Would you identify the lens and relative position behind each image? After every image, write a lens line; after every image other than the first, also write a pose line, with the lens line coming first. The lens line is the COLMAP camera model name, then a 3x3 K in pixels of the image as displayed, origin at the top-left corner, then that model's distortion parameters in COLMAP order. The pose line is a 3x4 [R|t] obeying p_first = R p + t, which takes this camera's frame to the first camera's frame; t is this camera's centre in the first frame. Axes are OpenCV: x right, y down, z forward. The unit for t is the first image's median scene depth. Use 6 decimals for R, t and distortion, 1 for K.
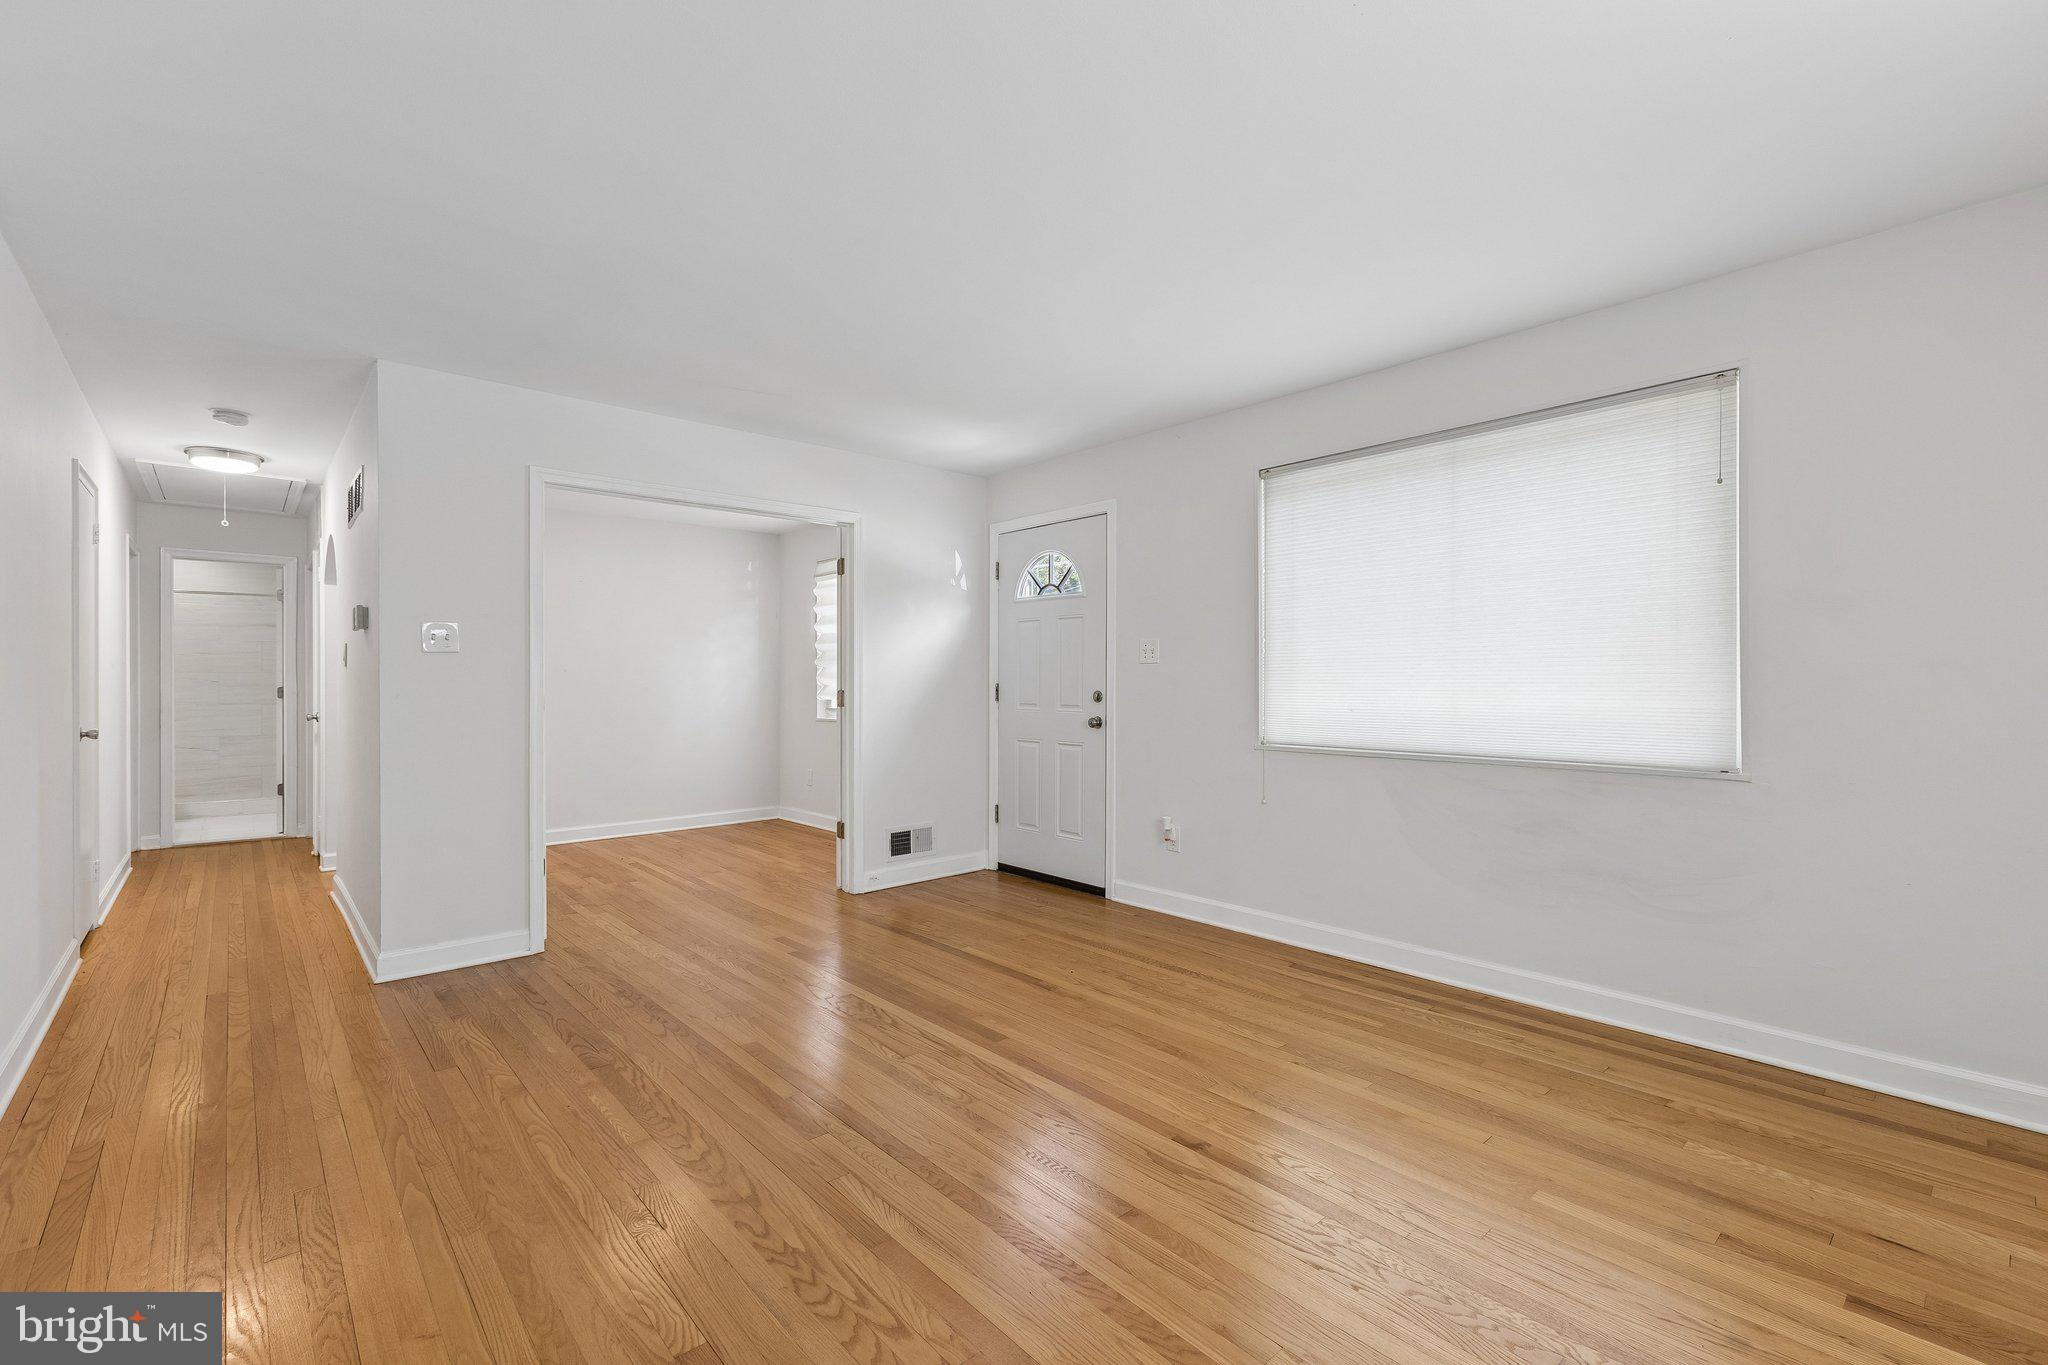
lens RADIAL K [[883.8, 0, 1025.3], [0, 883.8, 683.9], [0, 0, 1]] dist [0.011200, -0.000923]
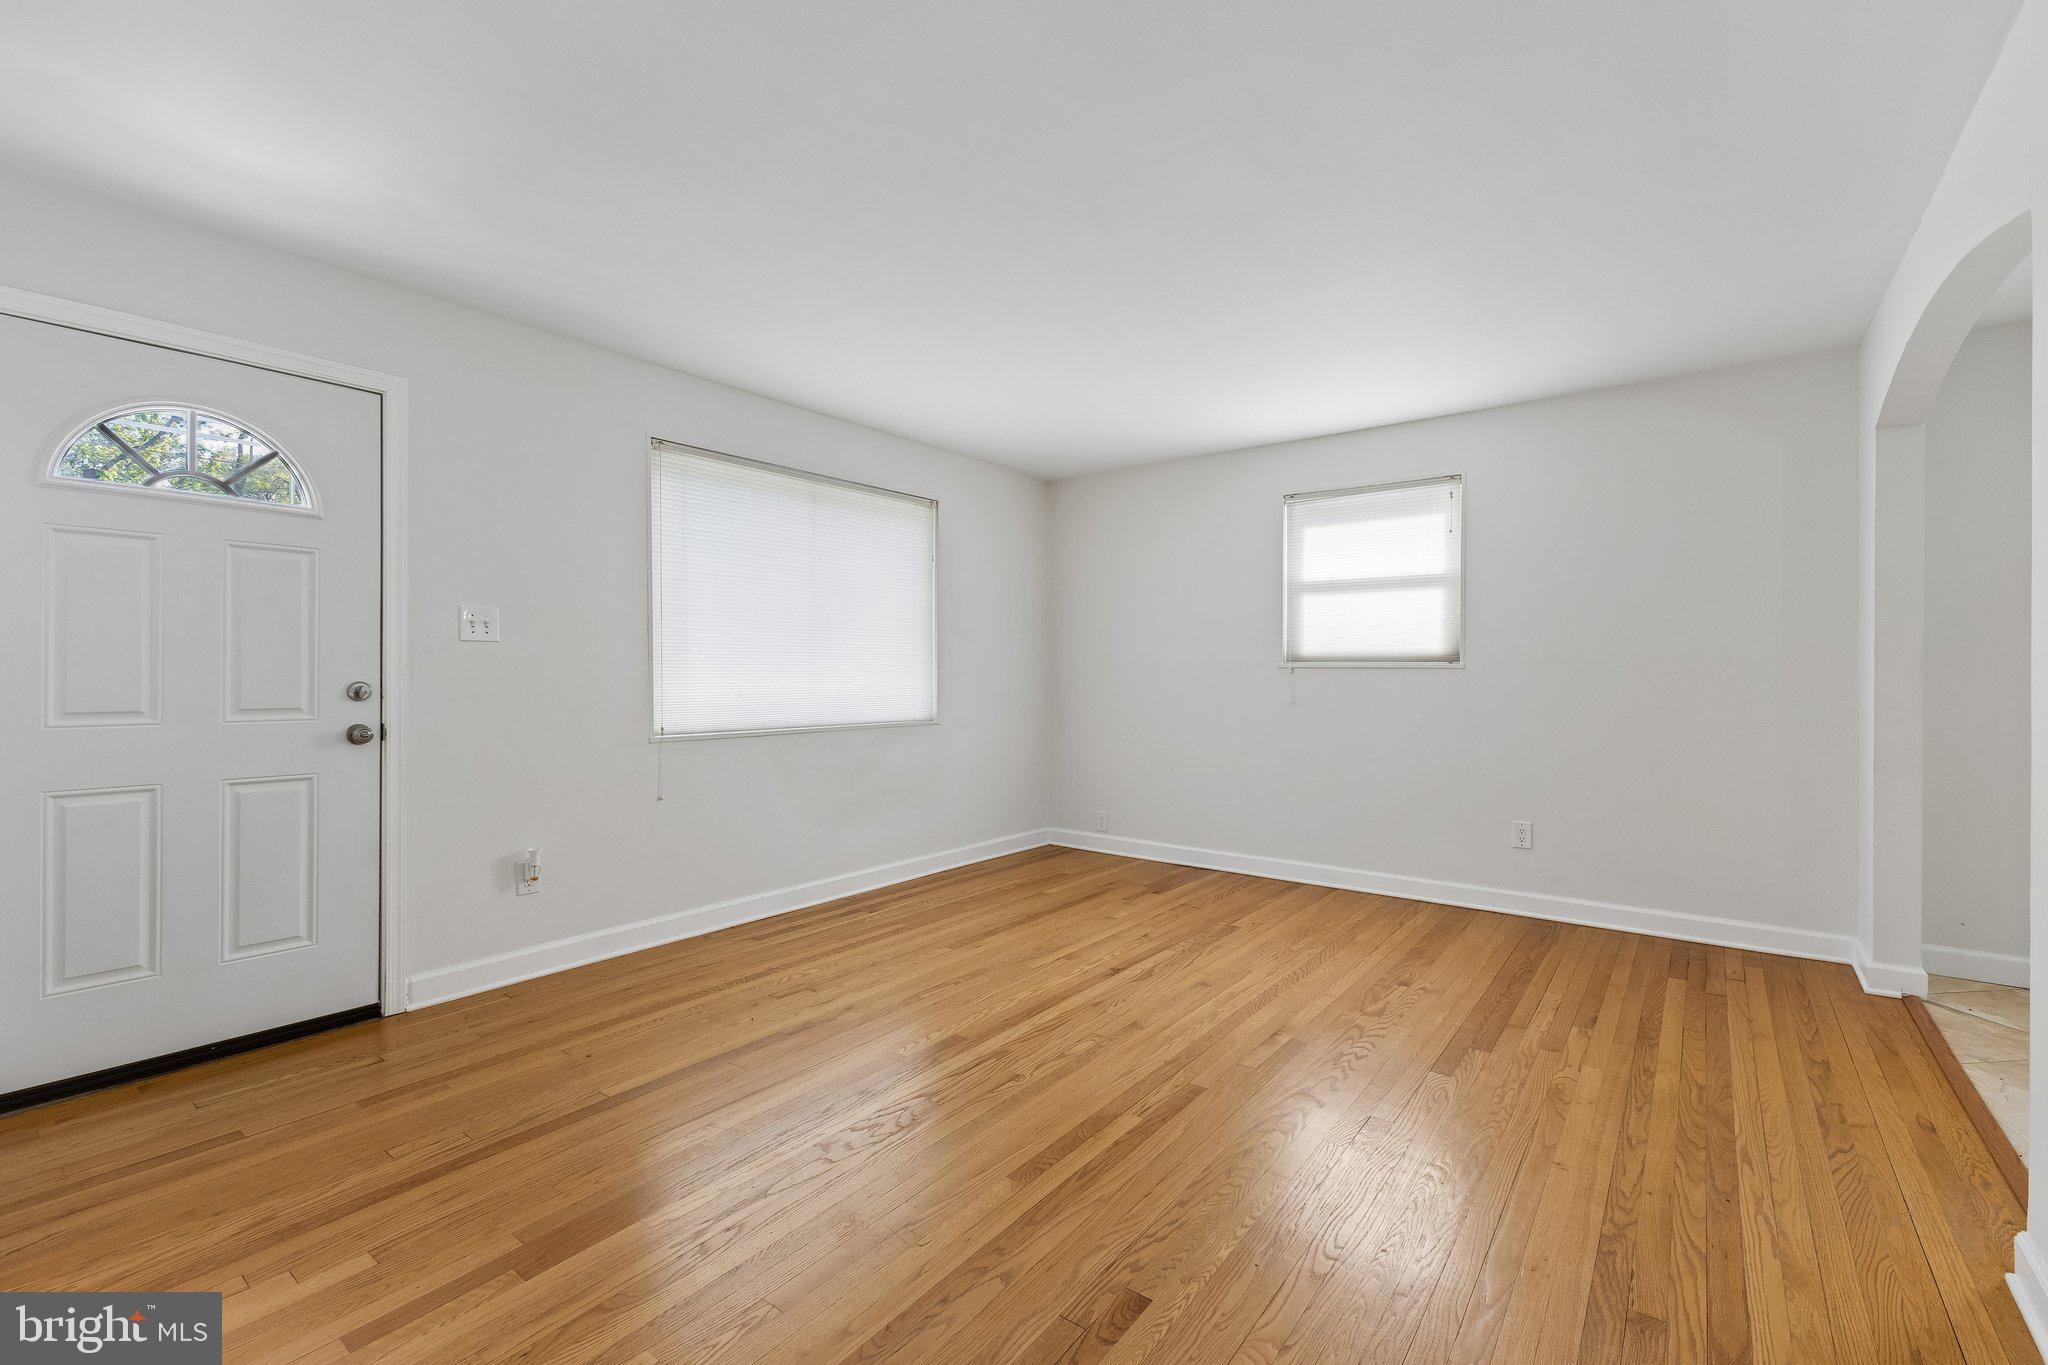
lens RADIAL K [[883.8, 0, 1025.9], [0, 883.8, 679.2], [0, 0, 1]] dist [0.011200, -0.000923]
pose [[-0.185773, -0.007936, 0.982561, -0.828842], [-0.001751, 0.999968, 0.007746, 0.000550], [-0.982591, -0.000282, -0.185781, 0.926053]]
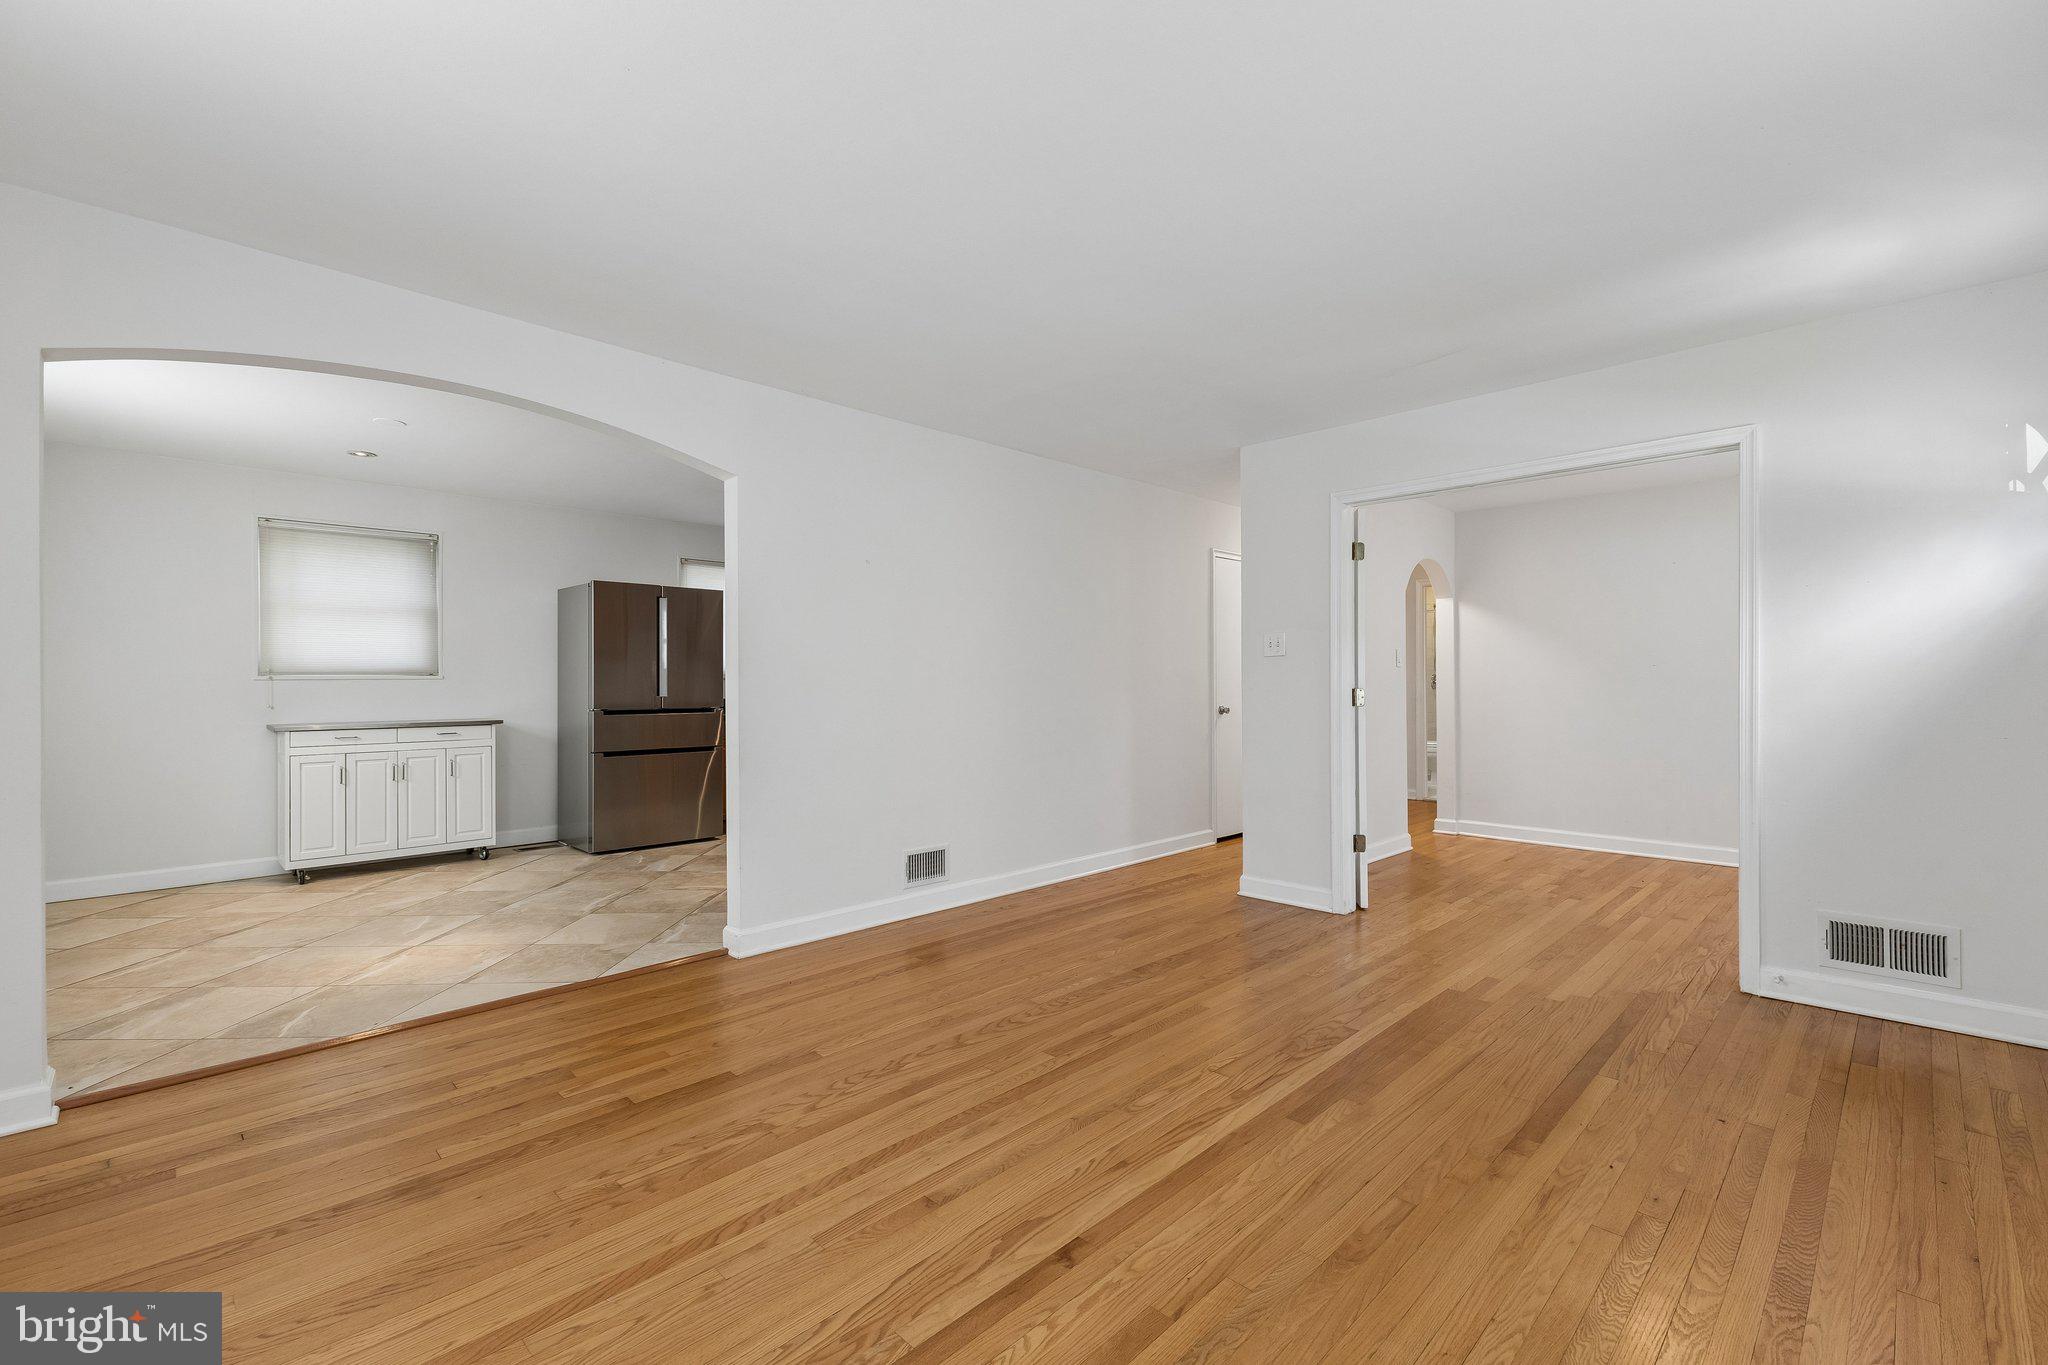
lens RADIAL K [[883.8, 0, 1035.7], [0, 883.8, 680.5], [0, 0, 1]] dist [0.011200, -0.000923]
pose [[0.065361, 0.000620, -0.997861, 0.641136], [0.001512, 0.999999, 0.000720, -0.002089], [0.997861, -0.001556, 0.065360, 0.592094]]
